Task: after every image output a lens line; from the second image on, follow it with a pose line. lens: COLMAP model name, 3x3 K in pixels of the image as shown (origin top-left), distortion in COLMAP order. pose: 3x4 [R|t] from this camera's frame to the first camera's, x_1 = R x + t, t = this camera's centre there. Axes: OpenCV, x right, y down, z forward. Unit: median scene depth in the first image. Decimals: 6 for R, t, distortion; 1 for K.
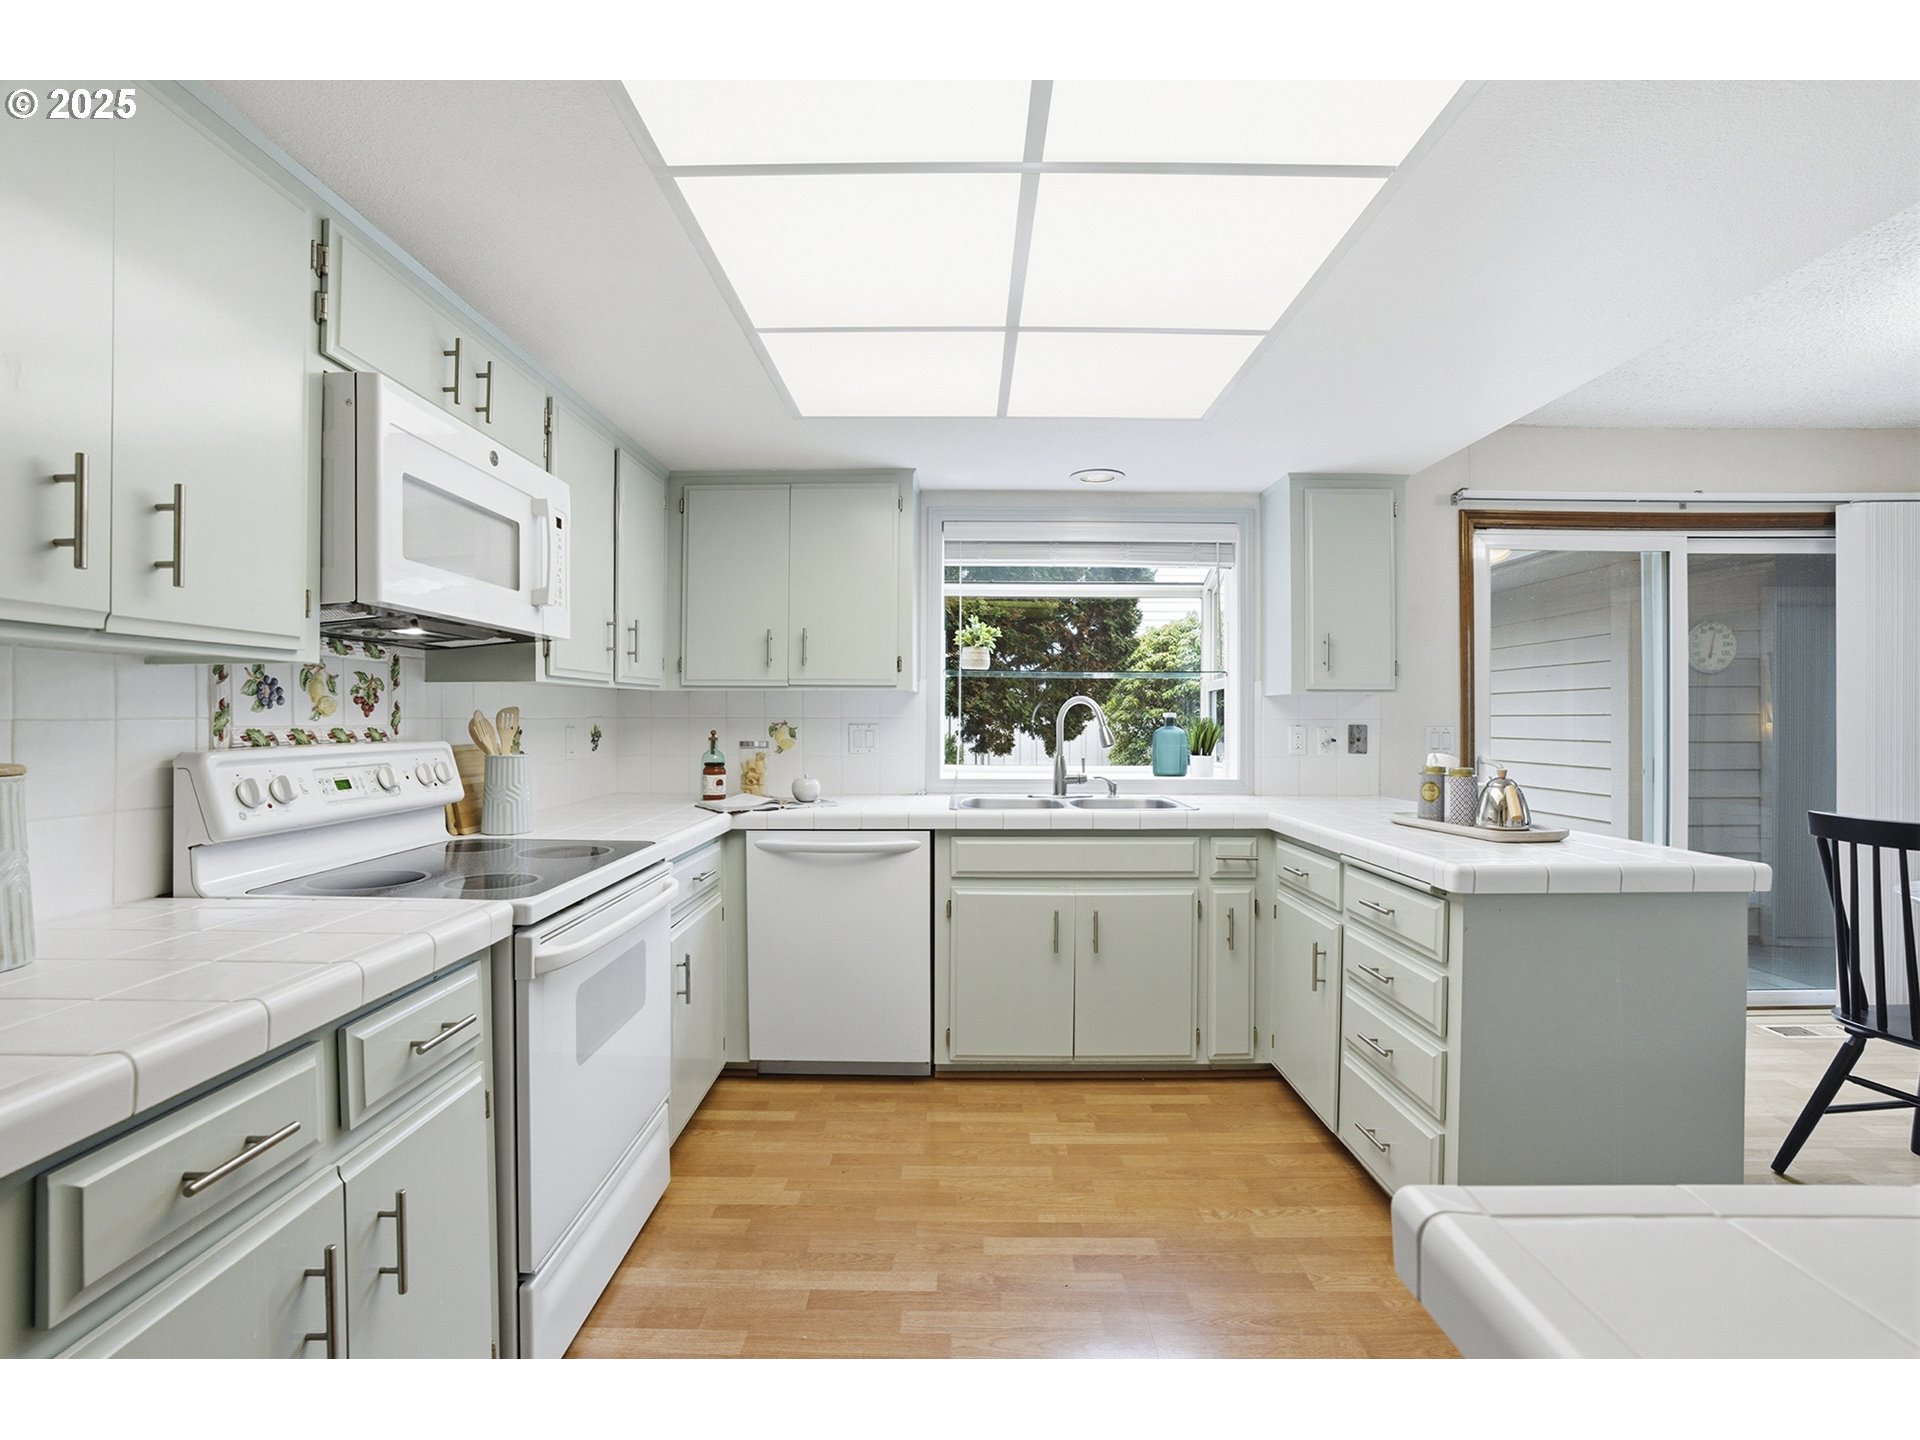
lens RADIAL K [[900.3, 0, 955.6], [0, 900.3, 717.9], [0, 0, 1]] dist [-0.050163, 0.008928]
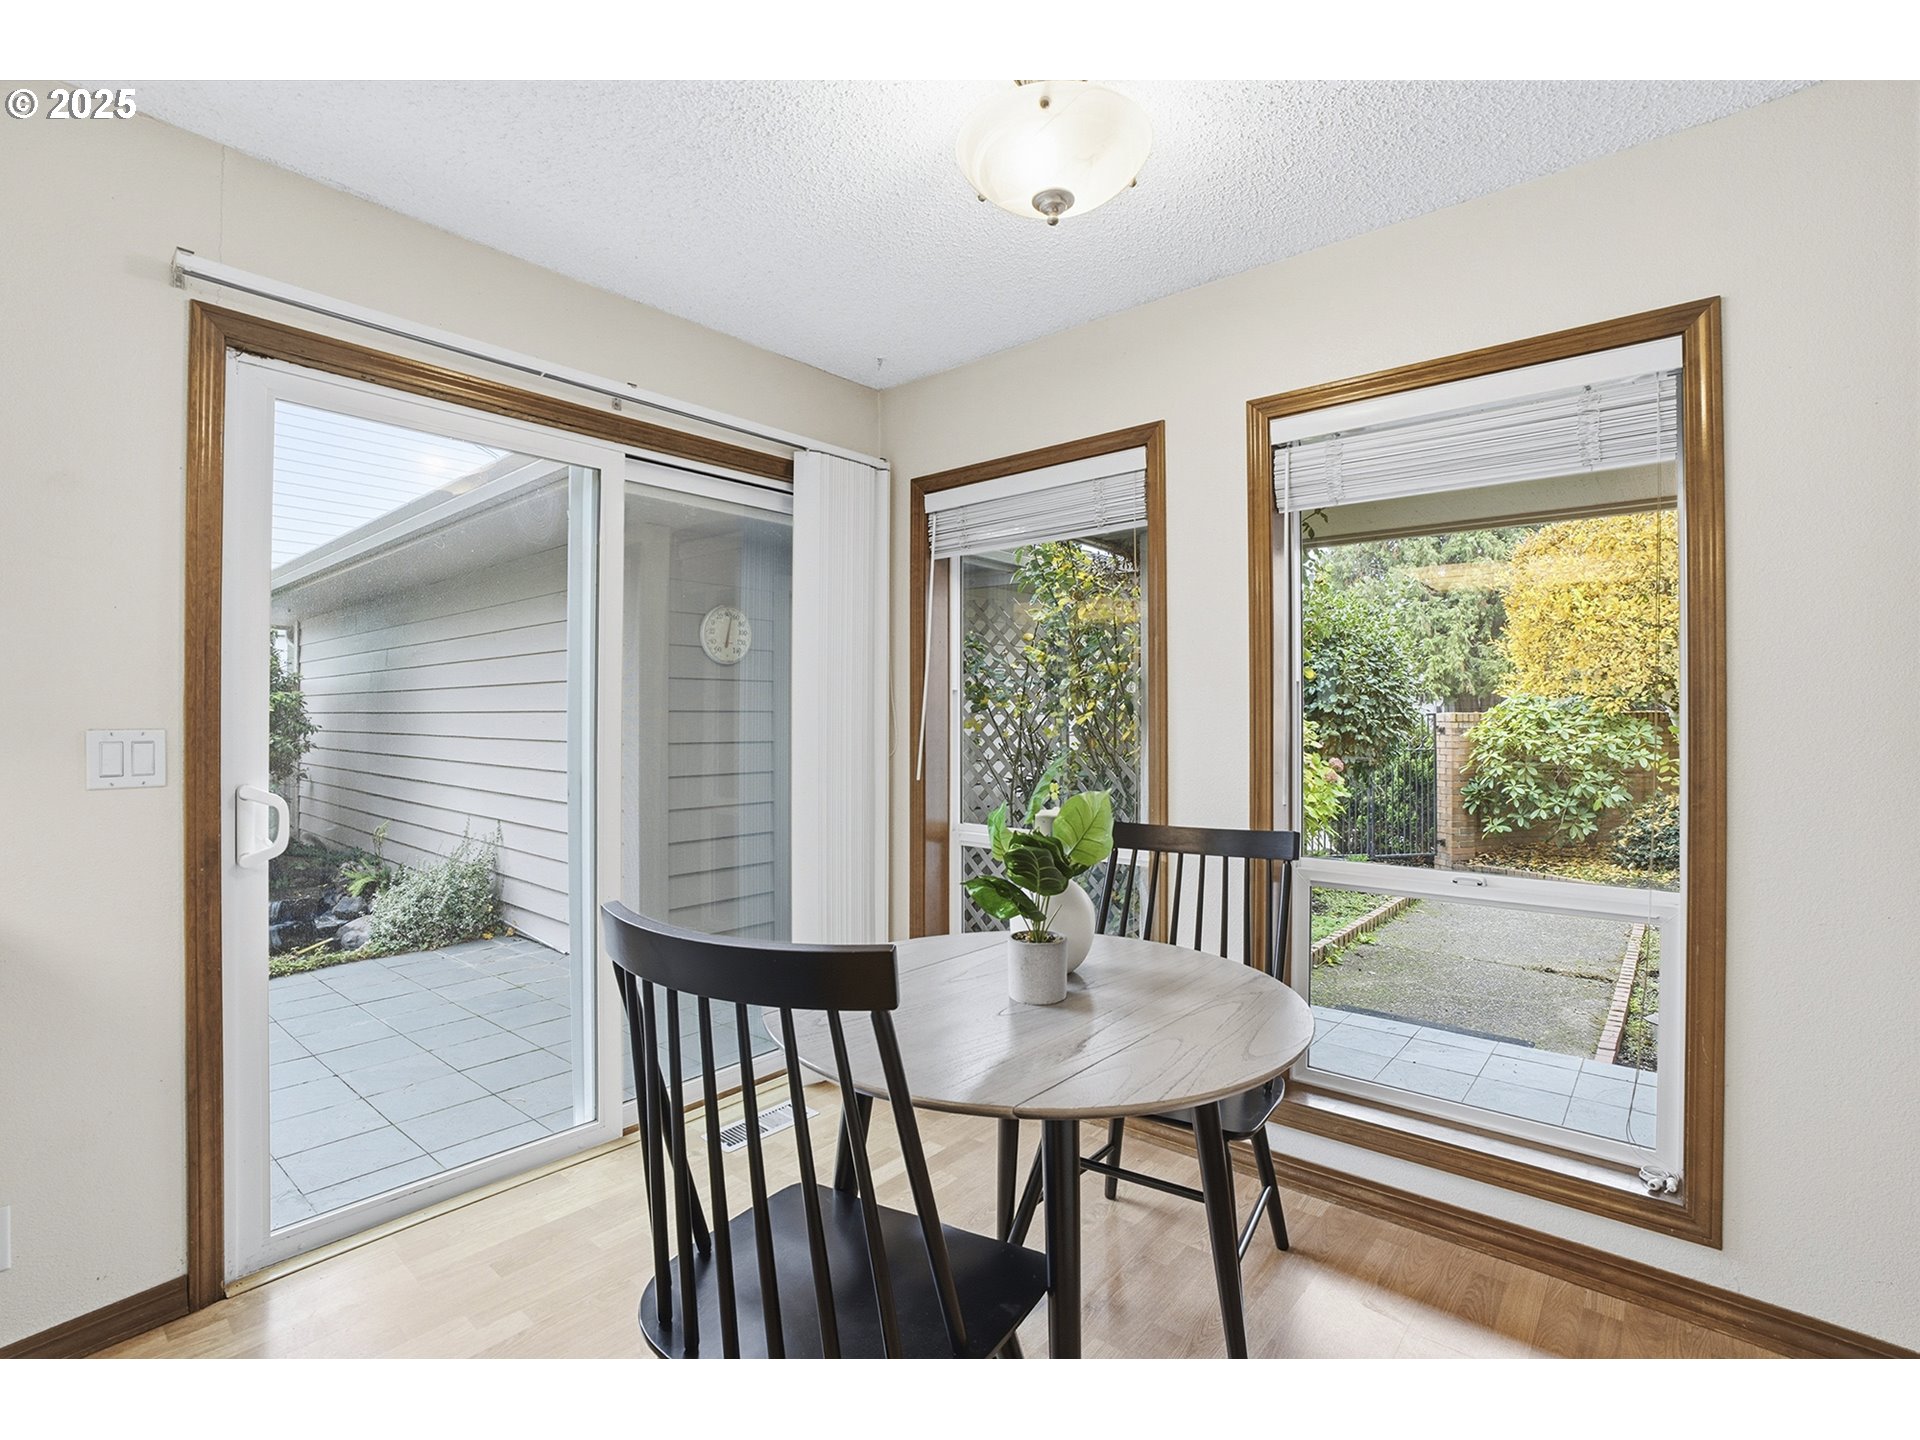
lens RADIAL K [[900.3, 0, 955.6], [0, 900.3, 717.9], [0, 0, 1]] dist [-0.050163, 0.008928]
pose [[0.629932, -0.000922, 0.776649, 0.511335], [-0.008079, 0.999937, 0.007740, -0.004514], [-0.776608, -0.011150, 0.629886, 0.384299]]
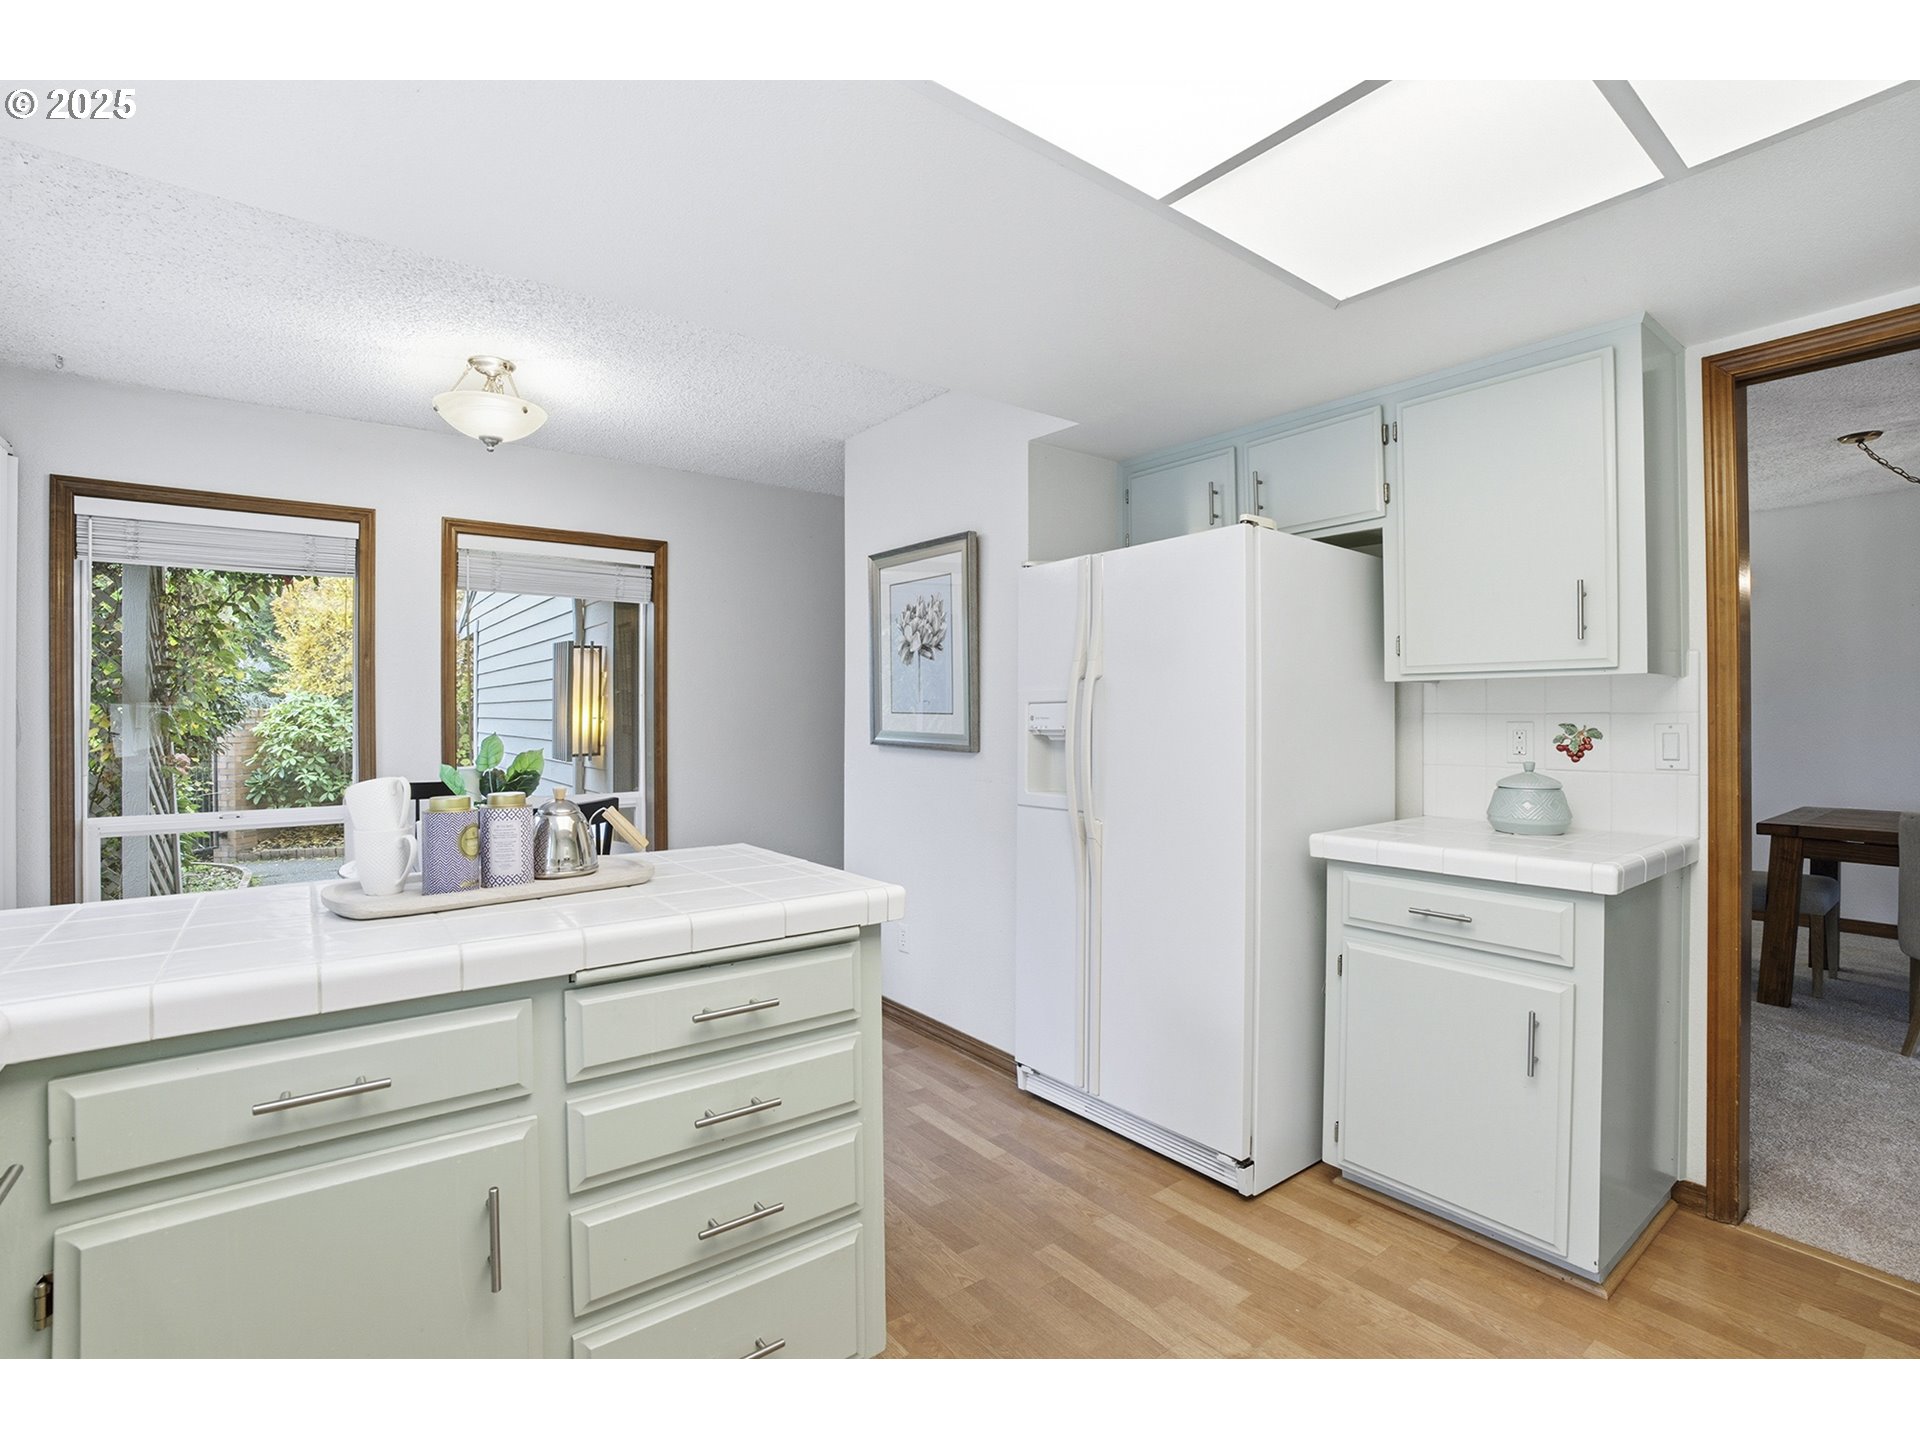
lens RADIAL K [[900.3, 0, 955.6], [0, 900.3, 717.9], [0, 0, 1]] dist [-0.050163, 0.008928]
pose [[-0.605468, -0.004638, 0.795856, -0.166235], [-0.008304, 0.999965, -0.000490, 0.000550], [-0.795827, -0.006906, -0.605485, 0.865498]]
